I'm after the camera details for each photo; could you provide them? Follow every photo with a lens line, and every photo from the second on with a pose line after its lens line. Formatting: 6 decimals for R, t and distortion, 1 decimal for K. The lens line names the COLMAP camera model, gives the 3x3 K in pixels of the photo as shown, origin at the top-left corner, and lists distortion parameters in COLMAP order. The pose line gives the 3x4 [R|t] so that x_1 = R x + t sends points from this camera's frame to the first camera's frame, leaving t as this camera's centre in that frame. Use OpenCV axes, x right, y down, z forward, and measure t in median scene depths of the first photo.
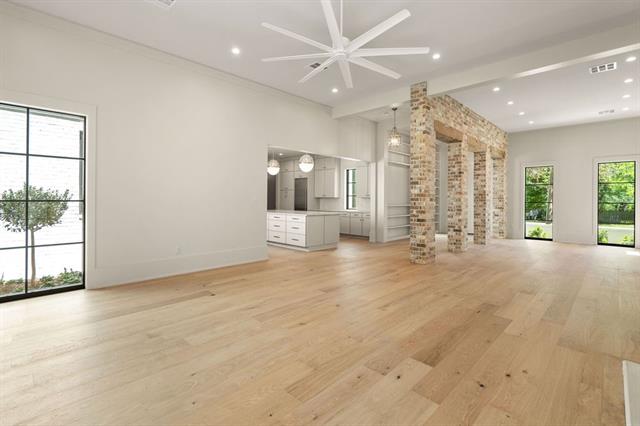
lens RADIAL K [[301.8, 0, 319.7], [0, 301.8, 198.3], [0, 0, 1]] dist [-0.001450, 0.000962]
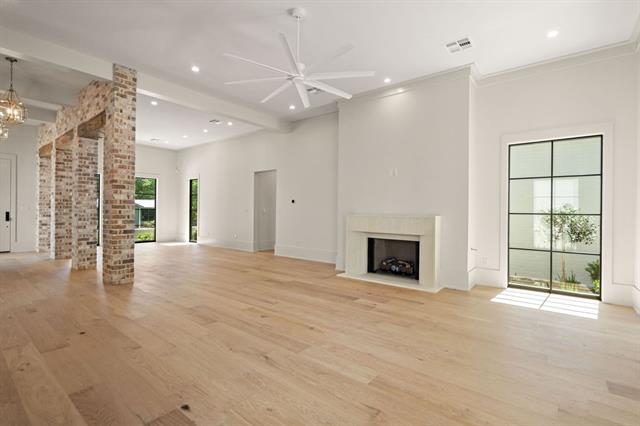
lens RADIAL K [[301.8, 0, 320.1], [0, 301.8, 211.1], [0, 0, 1]] dist [-0.001450, 0.000962]
pose [[-0.100192, -0.009177, 0.994926, -0.456944], [-0.015725, 0.999847, 0.007639, 0.000424], [-0.994844, -0.014880, -0.100321, 0.448659]]
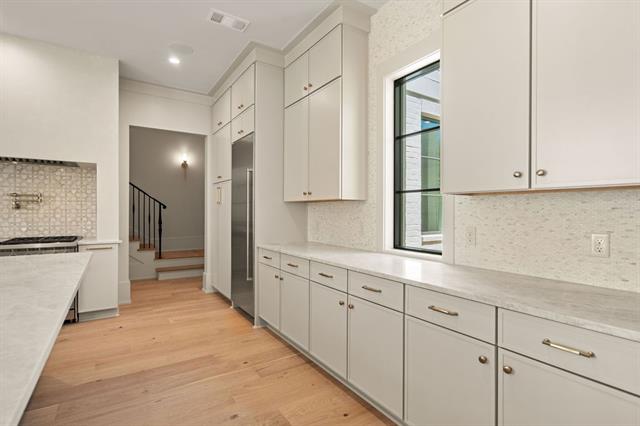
lens RADIAL K [[314.2, 0, 321.5], [0, 314.2, 212.7], [0, 0, 1]] dist [-0.001702, 0.001271]
pose [[0.977811, -0.007034, -0.209369, 0.127159], [0.008130, 0.999957, 0.004375, 0.010446], [0.209329, -0.005980, 0.977827, 1.128461]]
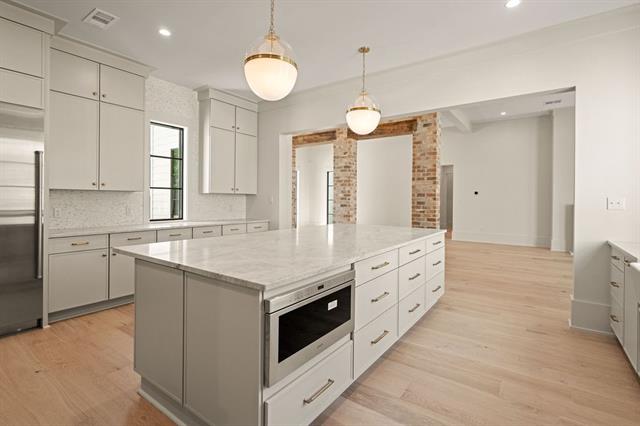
lens RADIAL K [[301.8, 0, 323.8], [0, 301.8, 197.7], [0, 0, 1]] dist [-0.001450, 0.000962]
pose [[-0.151561, -0.004257, 0.988439, -0.506193], [-0.015639, 0.999876, 0.001909, 0.002208], [-0.988324, -0.015169, -0.151609, 1.257377]]
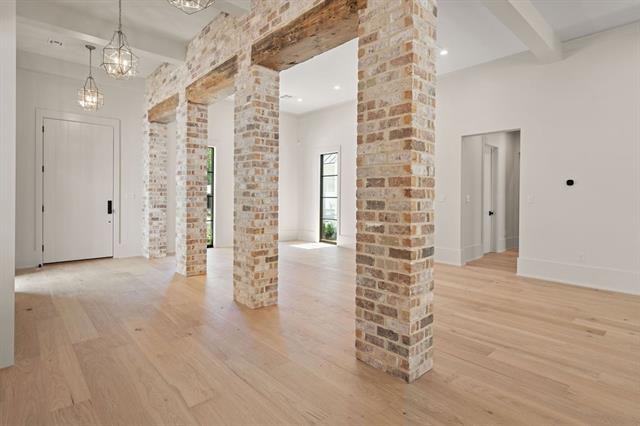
lens RADIAL K [[334.6, 0, 319.6], [0, 334.6, 198.0], [0, 0, 1]] dist [-0.003713, -0.000584]
pose [[0.059273, -0.012435, 0.998164, -0.058088], [-0.012975, 0.999828, 0.013227, 0.003945], [-0.998157, -0.013735, 0.059101, 0.901430]]
